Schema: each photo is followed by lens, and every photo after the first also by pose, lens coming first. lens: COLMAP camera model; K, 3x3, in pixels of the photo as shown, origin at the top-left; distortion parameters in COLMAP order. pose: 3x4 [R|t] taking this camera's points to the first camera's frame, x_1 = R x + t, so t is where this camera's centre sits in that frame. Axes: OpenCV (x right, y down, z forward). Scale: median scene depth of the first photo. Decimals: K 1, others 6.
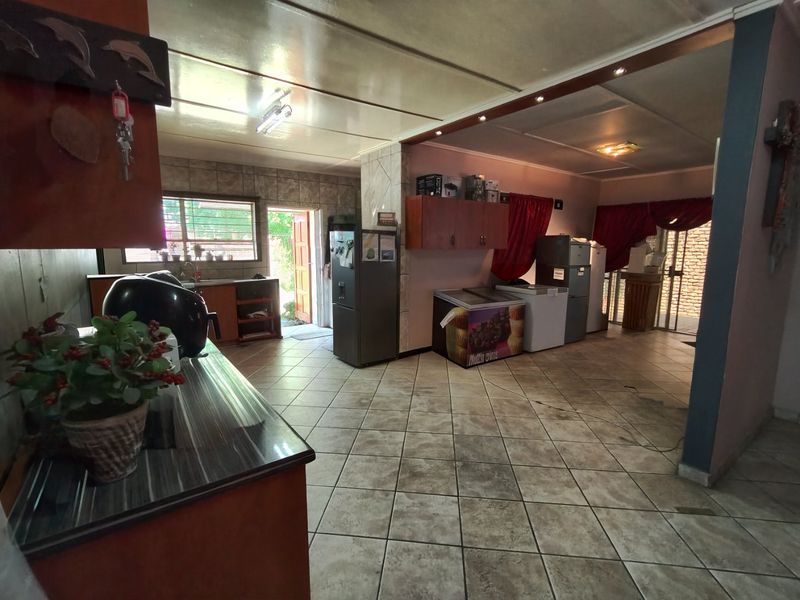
lens RADIAL K [[377.5, 0, 399.4], [0, 377.5, 303.4], [0, 0, 1]] dist [-0.002046, -0.001223]
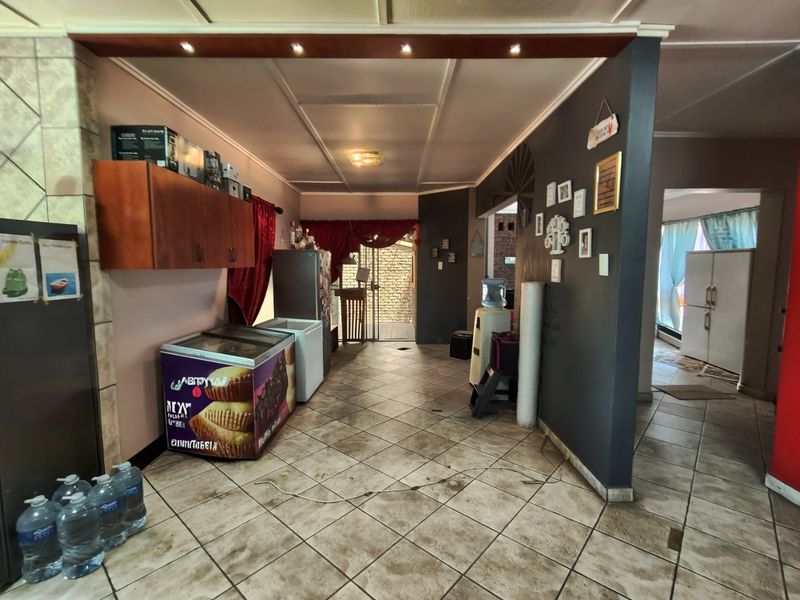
lens RADIAL K [[377.5, 0, 394.5], [0, 377.5, 299.5], [0, 0, 1]] dist [-0.002046, -0.001223]
pose [[0.588243, -0.083249, 0.804388, -0.152600], [0.128854, 0.991628, 0.008397, -0.064135], [-0.798352, 0.098709, 0.594045, 0.433532]]
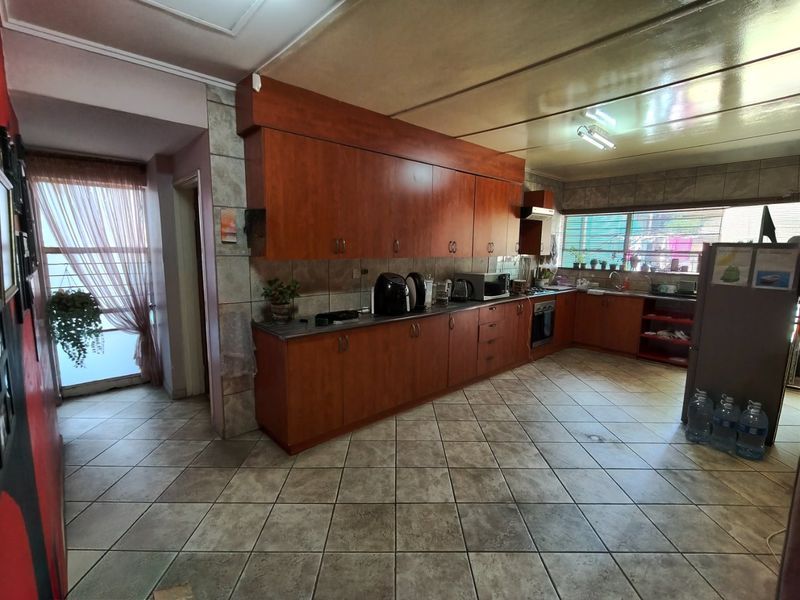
lens RADIAL K [[377.5, 0, 394.3], [0, 377.5, 300.2], [0, 0, 1]] dist [-0.002046, -0.001223]
pose [[0.096648, 0.137246, -0.985811, 0.526936], [-0.159906, 0.979723, 0.120721, -0.066685], [0.982390, 0.145969, 0.116634, 0.302438]]
